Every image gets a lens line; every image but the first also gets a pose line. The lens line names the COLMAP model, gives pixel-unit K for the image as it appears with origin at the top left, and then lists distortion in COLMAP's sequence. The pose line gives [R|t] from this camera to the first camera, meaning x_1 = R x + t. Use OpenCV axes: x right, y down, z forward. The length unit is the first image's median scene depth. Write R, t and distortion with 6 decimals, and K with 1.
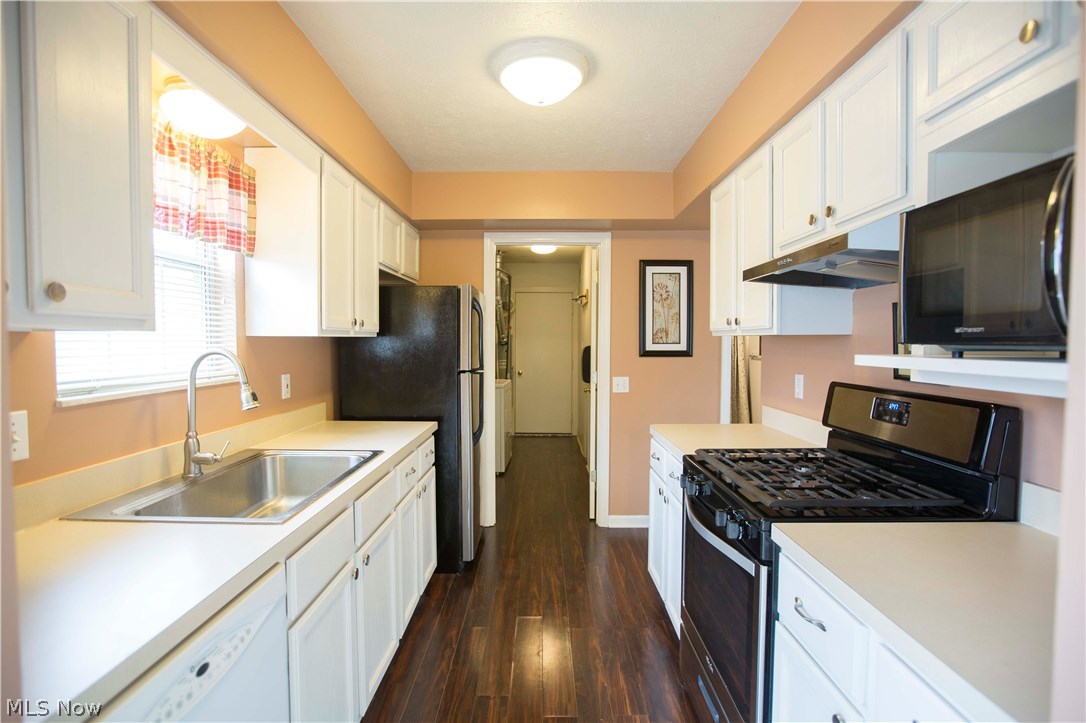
lens RADIAL K [[526.9, 0, 547.4], [0, 526.9, 362.0], [0, 0, 1]] dist [-0.062010, 0.033583]
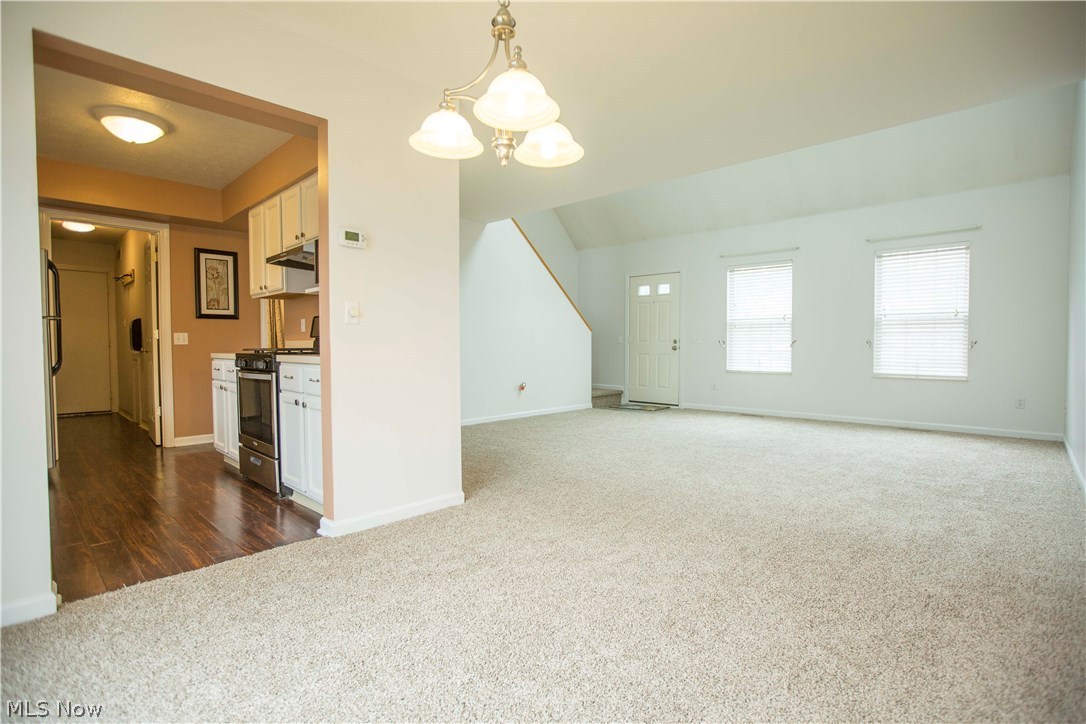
lens RADIAL K [[526.9, 0, 547.4], [0, 526.9, 362.5], [0, 0, 1]] dist [-0.062010, 0.033583]
pose [[0.690532, -0.028934, 0.722723, -0.169525], [0.035589, 0.999348, 0.006005, 0.131147], [-0.722426, 0.021574, 0.691111, -0.595254]]
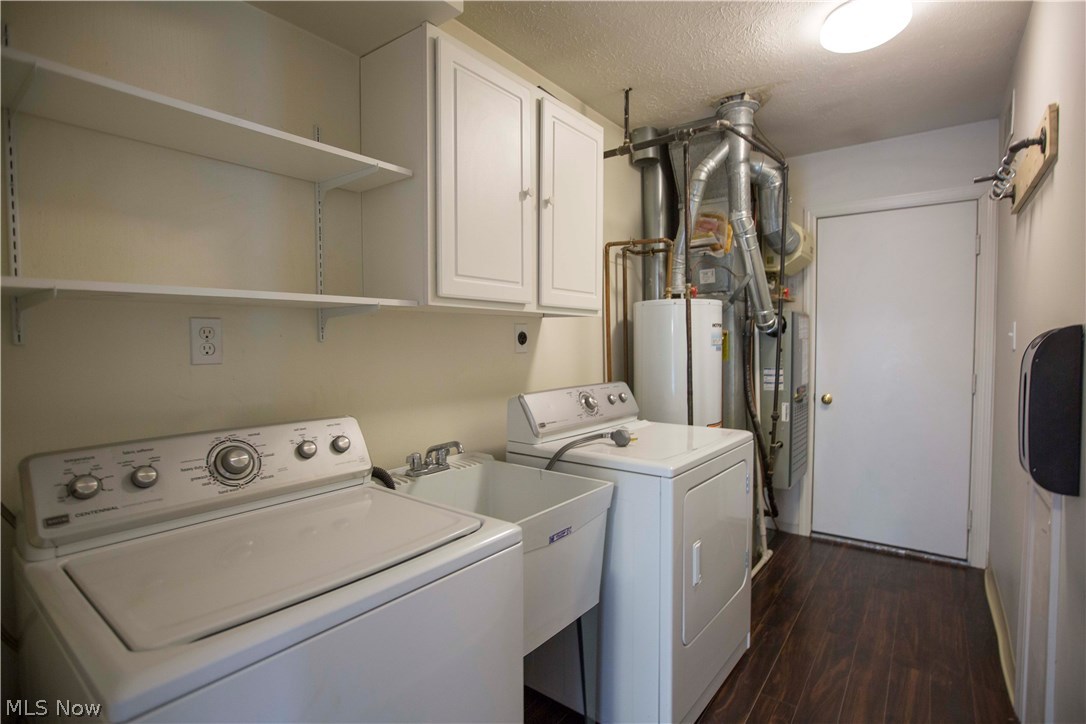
lens RADIAL K [[526.9, 0, 547.4], [0, 526.9, 362.5], [0, 0, 1]] dist [-0.062010, 0.033583]
pose [[0.790340, 0.022841, -0.612242, 0.058080], [-0.024842, 0.999678, 0.005226, -0.014202], [0.612164, 0.011079, 0.790653, 1.021078]]
